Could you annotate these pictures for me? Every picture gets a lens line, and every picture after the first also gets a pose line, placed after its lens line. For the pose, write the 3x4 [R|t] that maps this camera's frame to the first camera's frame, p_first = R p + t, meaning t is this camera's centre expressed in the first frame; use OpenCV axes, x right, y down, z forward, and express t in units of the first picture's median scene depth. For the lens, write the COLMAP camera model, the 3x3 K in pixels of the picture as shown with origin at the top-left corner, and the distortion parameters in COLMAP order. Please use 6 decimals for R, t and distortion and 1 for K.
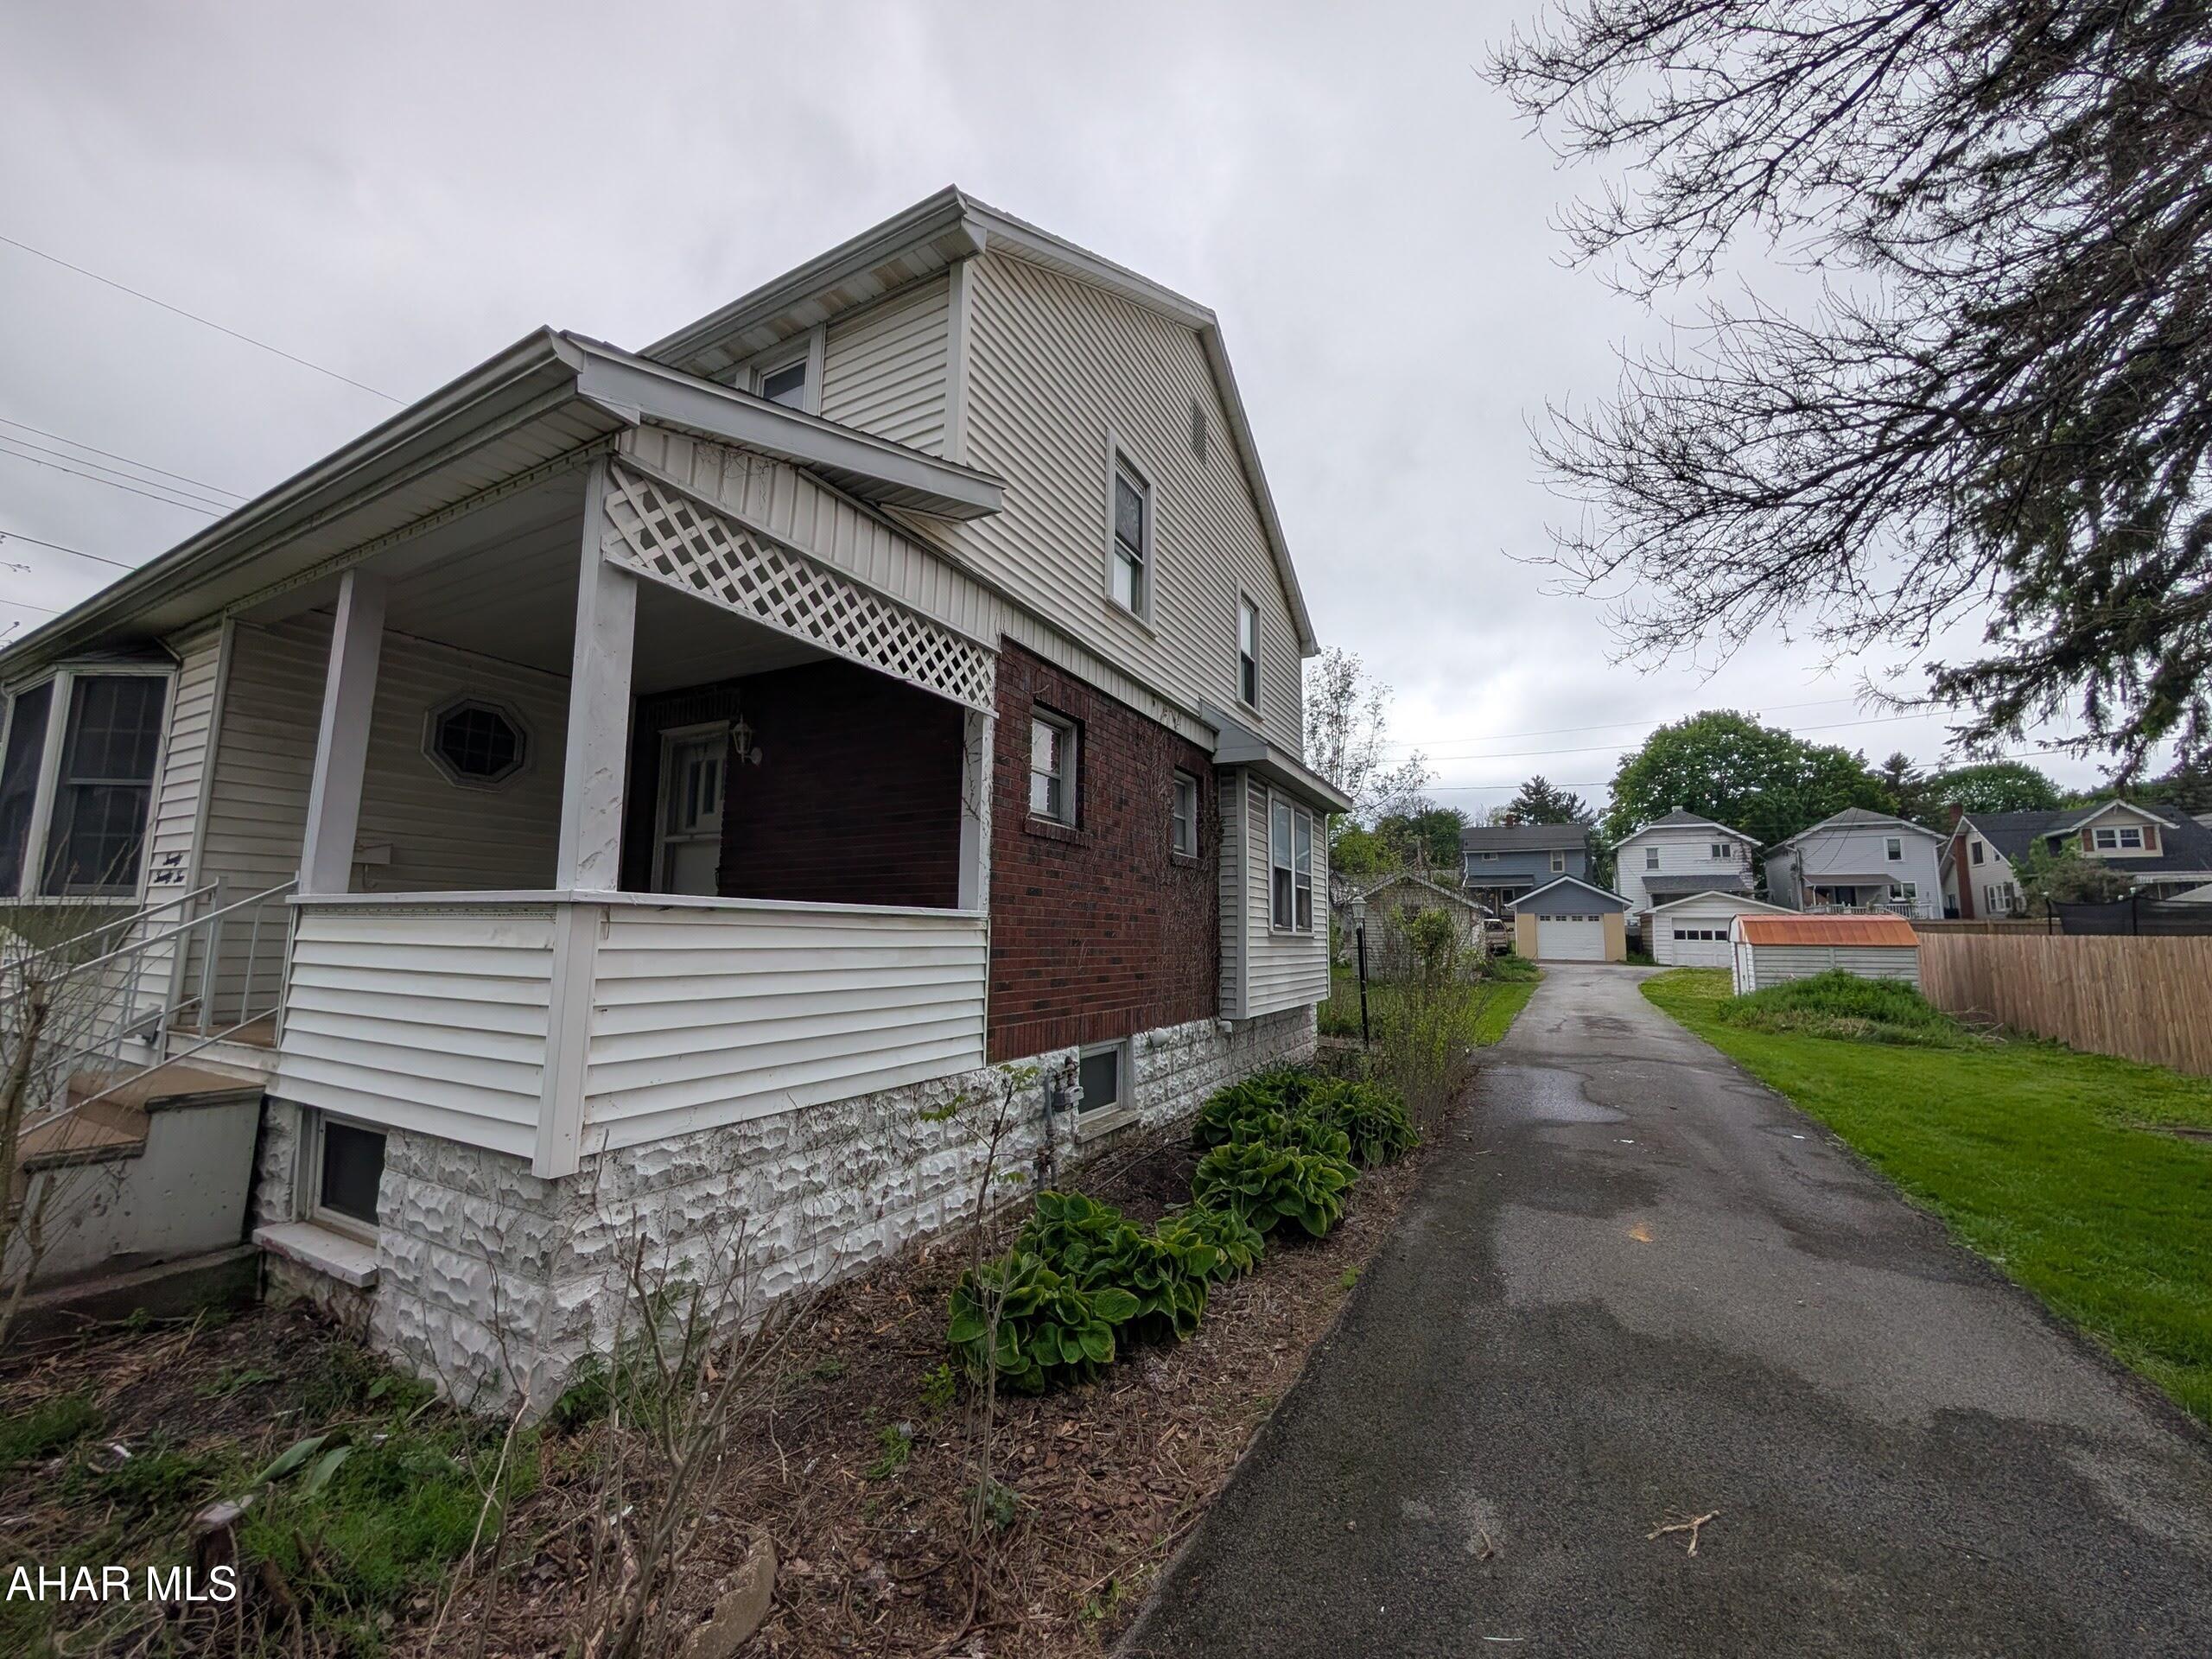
lens RADIAL K [[831.8, 0, 1106.3], [0, 831.8, 814.2], [0, 0, 1]] dist [0.001229, 0.000300]
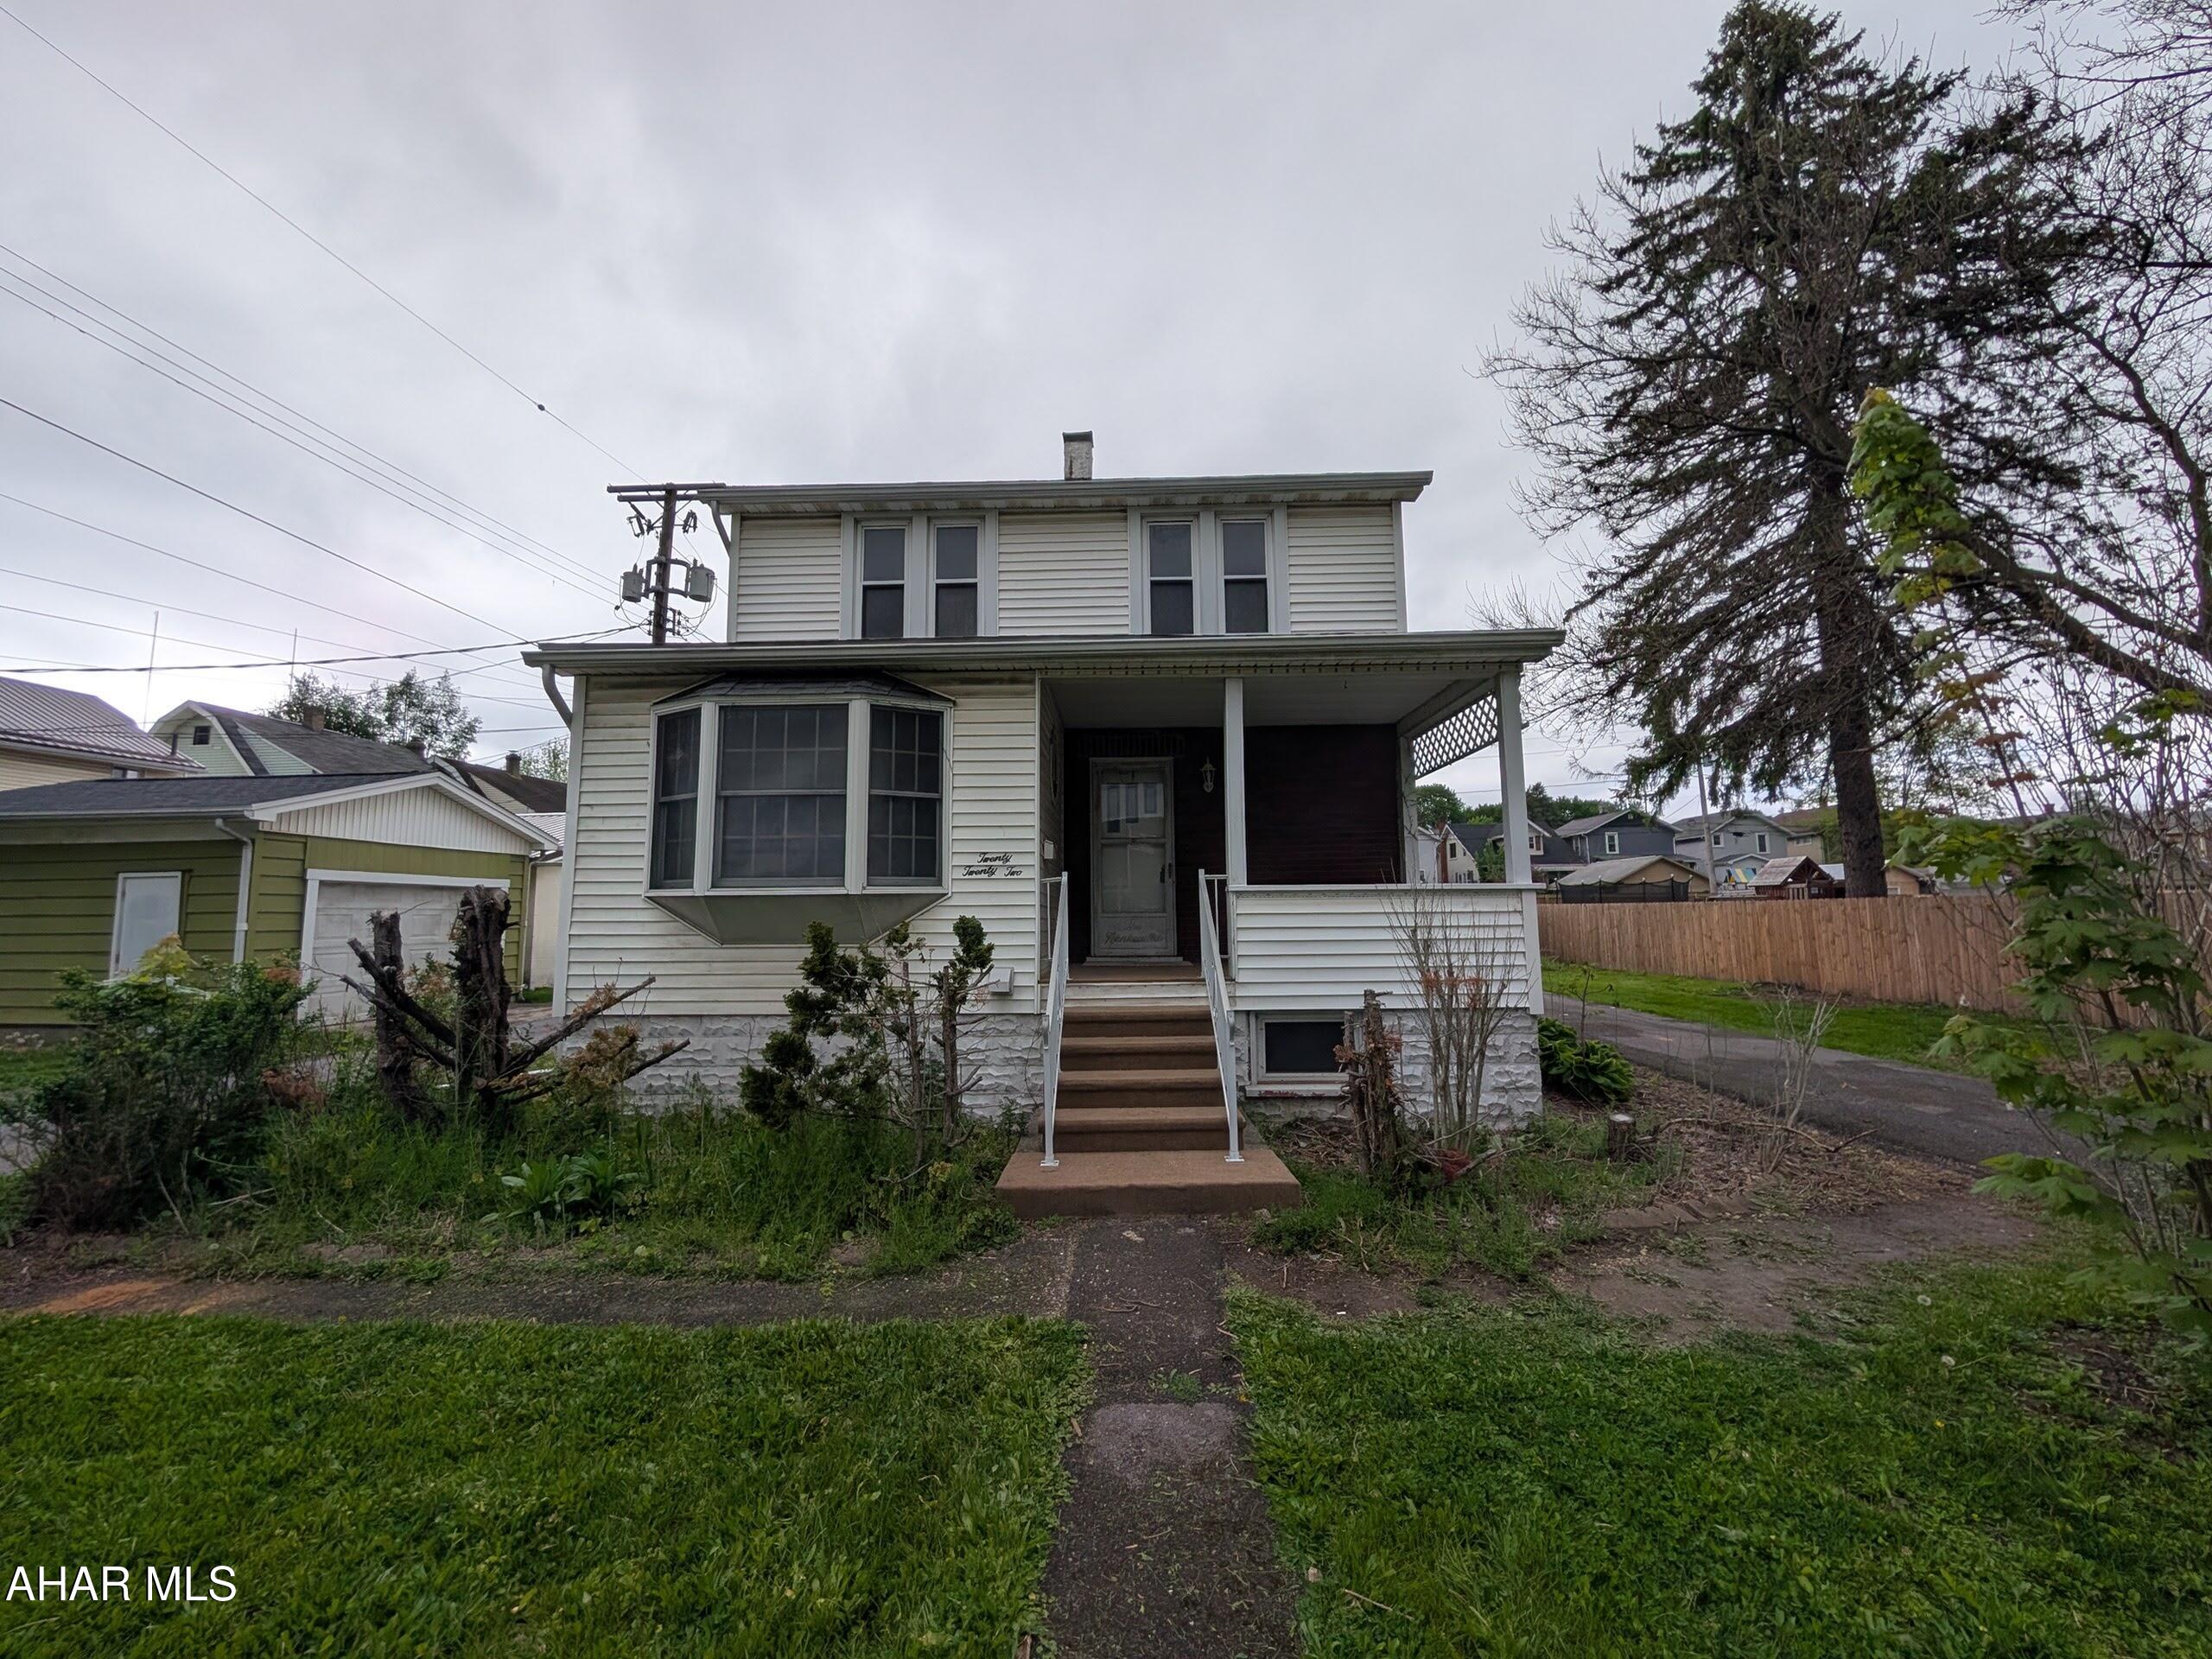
lens RADIAL K [[831.8, 0, 1106.7], [0, 831.8, 826.8], [0, 0, 1]] dist [0.001229, 0.000300]
pose [[0.882582, 0.034631, 0.468881, -0.230445], [-0.055284, 0.998009, 0.030351, -0.006952], [-0.466896, -0.052709, 0.882740, -0.037460]]
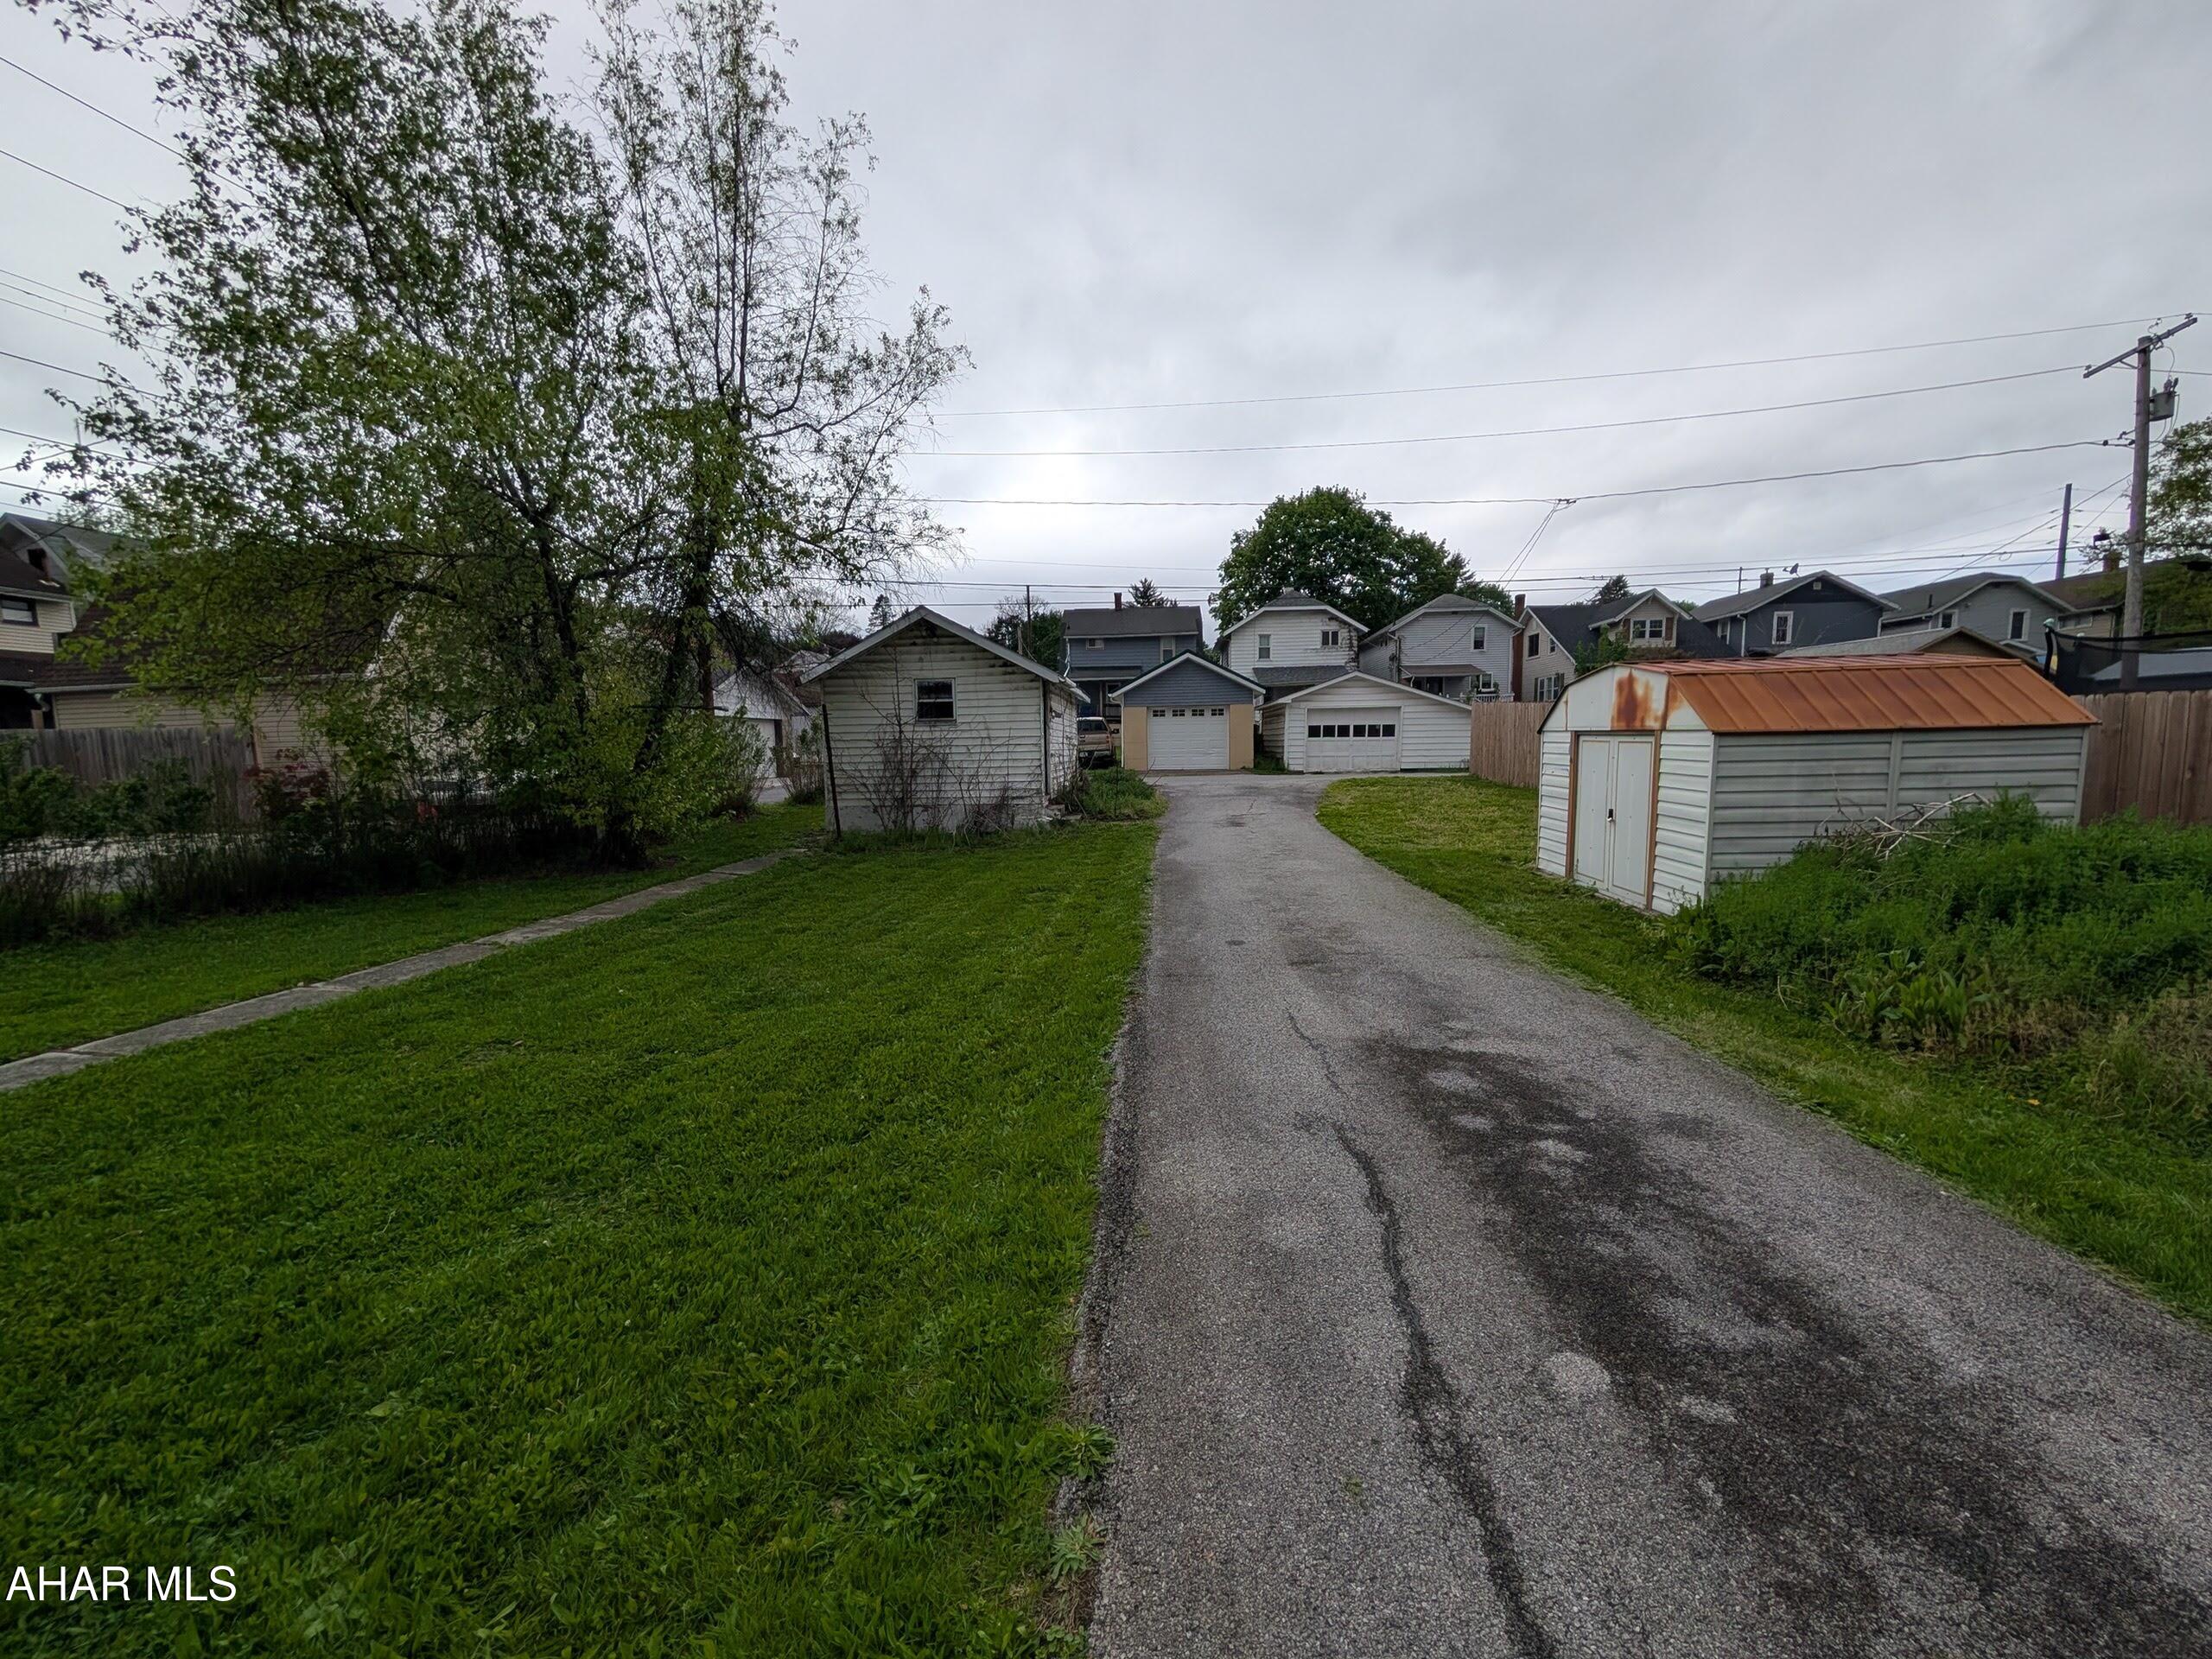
lens RADIAL K [[831.8, 0, 1093.4], [0, 831.8, 830.0], [0, 0, 1]] dist [0.001229, 0.000300]
pose [[0.911702, -0.071599, 0.404566, 0.143085], [-0.028675, 0.971208, 0.236502, 0.044085], [-0.409851, -0.227220, 0.883399, 0.294329]]
